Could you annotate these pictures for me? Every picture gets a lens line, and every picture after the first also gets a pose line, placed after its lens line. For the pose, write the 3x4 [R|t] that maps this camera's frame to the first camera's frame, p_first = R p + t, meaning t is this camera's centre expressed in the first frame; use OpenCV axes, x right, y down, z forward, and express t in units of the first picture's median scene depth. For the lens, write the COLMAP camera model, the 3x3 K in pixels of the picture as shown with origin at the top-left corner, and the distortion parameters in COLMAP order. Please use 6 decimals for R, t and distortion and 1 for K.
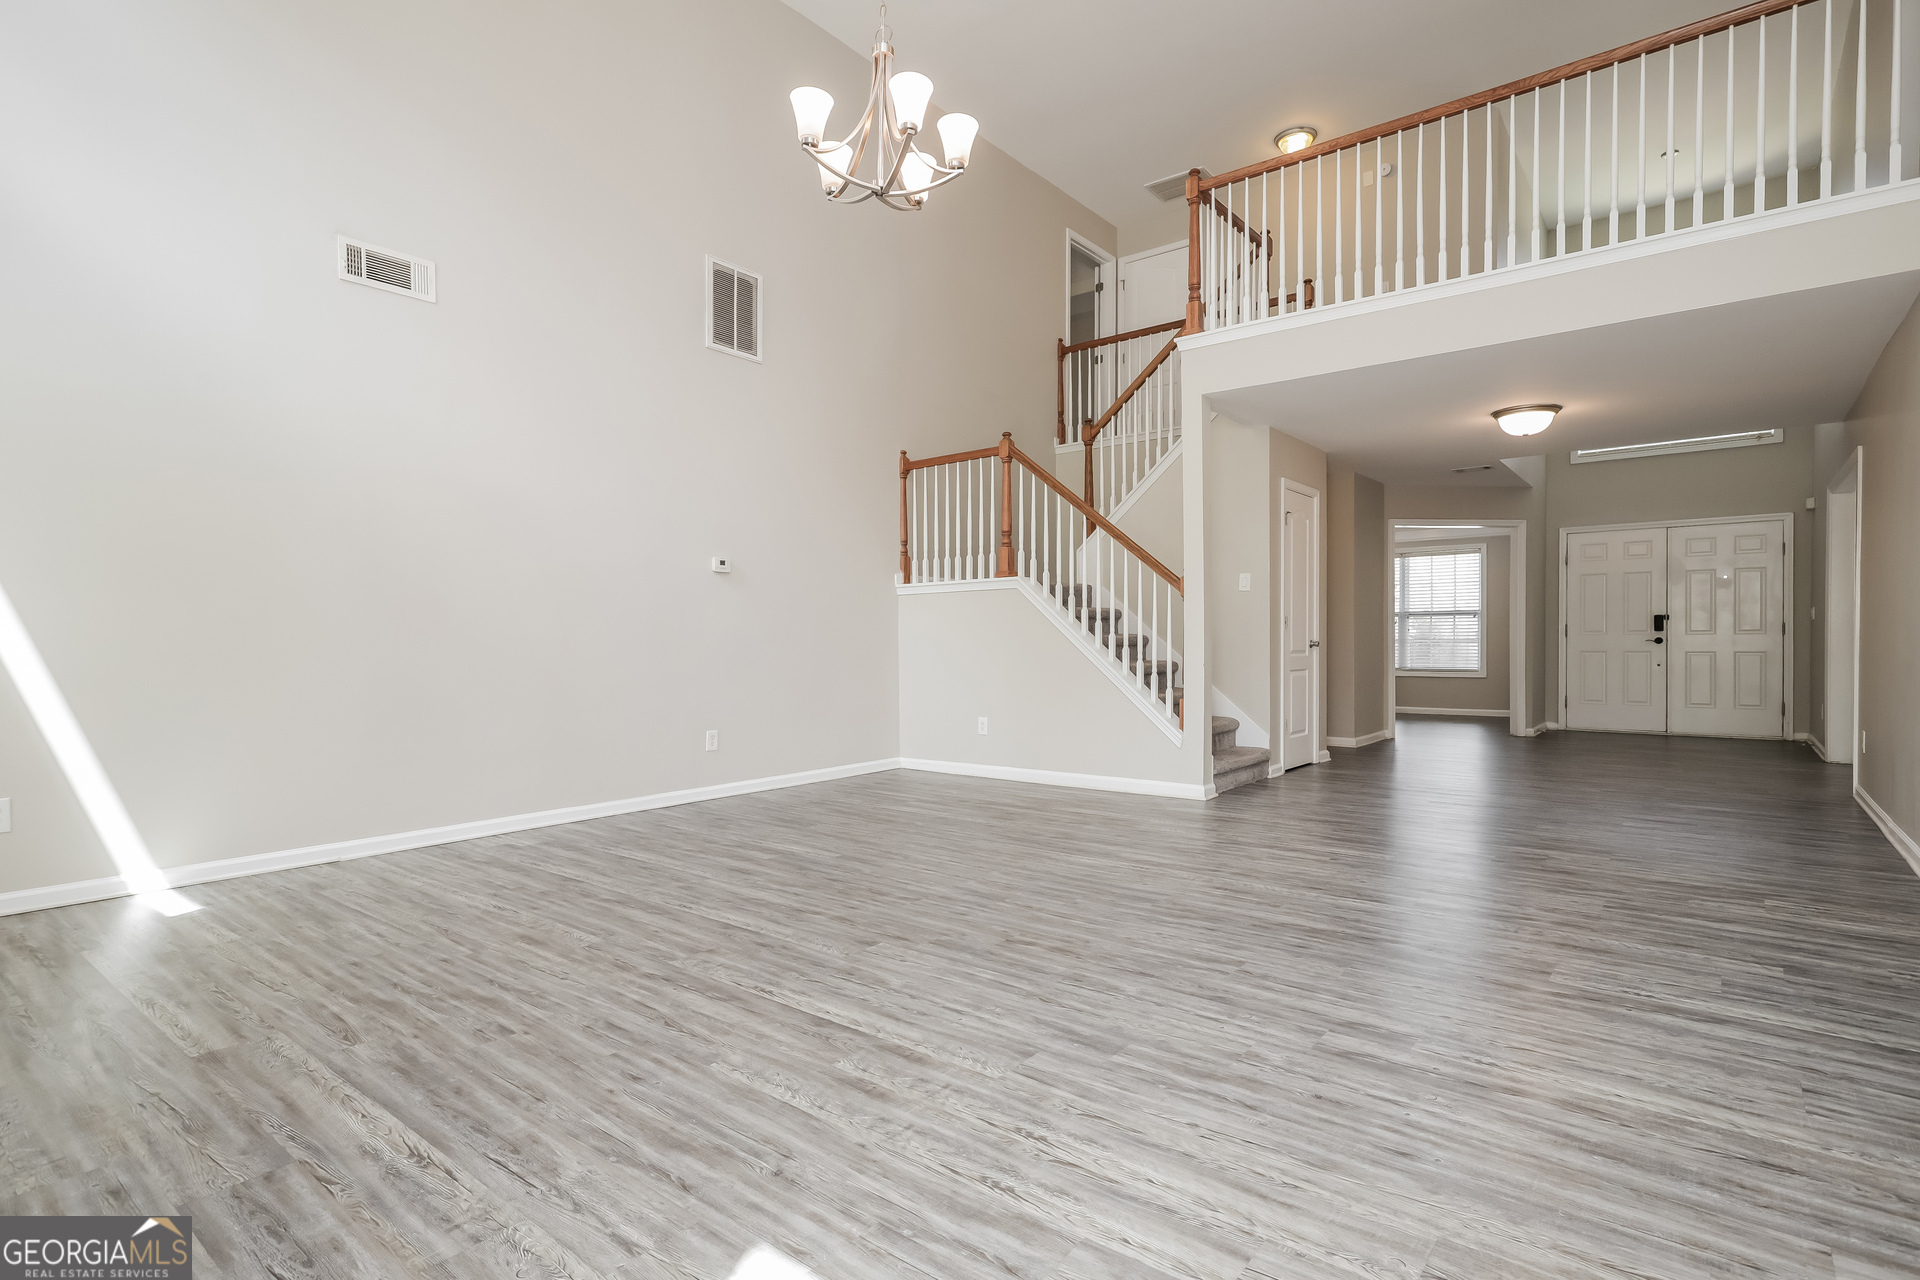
lens RADIAL K [[934.4, 0, 957.3], [0, 934.4, 649.7], [0, 0, 1]] dist [0.007299, -0.000562]
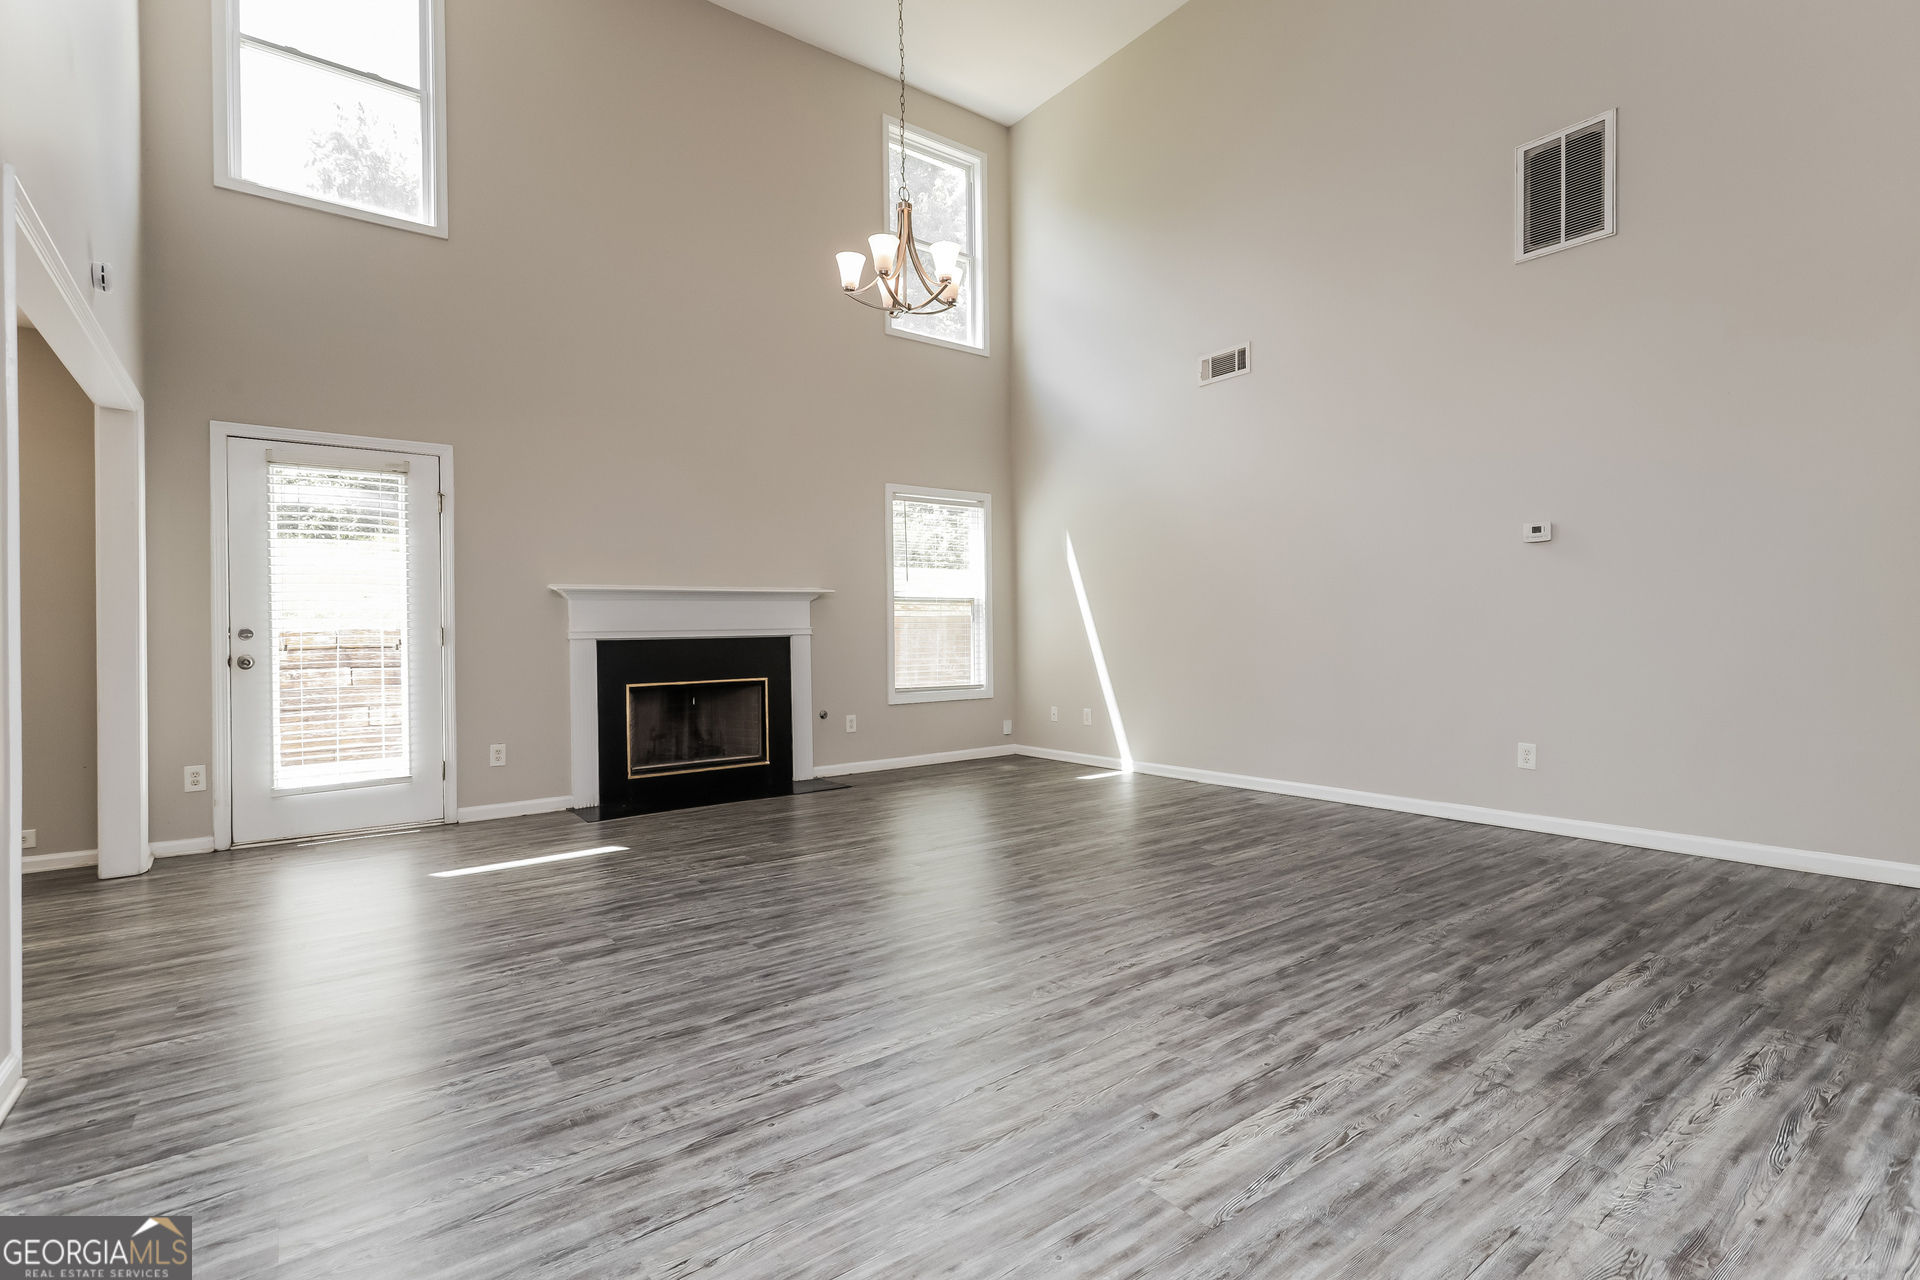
lens RADIAL K [[934.4, 0, 957.8], [0, 934.4, 633.9], [0, 0, 1]] dist [0.007299, -0.000562]
pose [[-0.260726, 0.006570, -0.965391, 1.288824], [0.008107, 0.999956, 0.004616, -0.028370], [0.965379, -0.006623, -0.260768, 1.512836]]
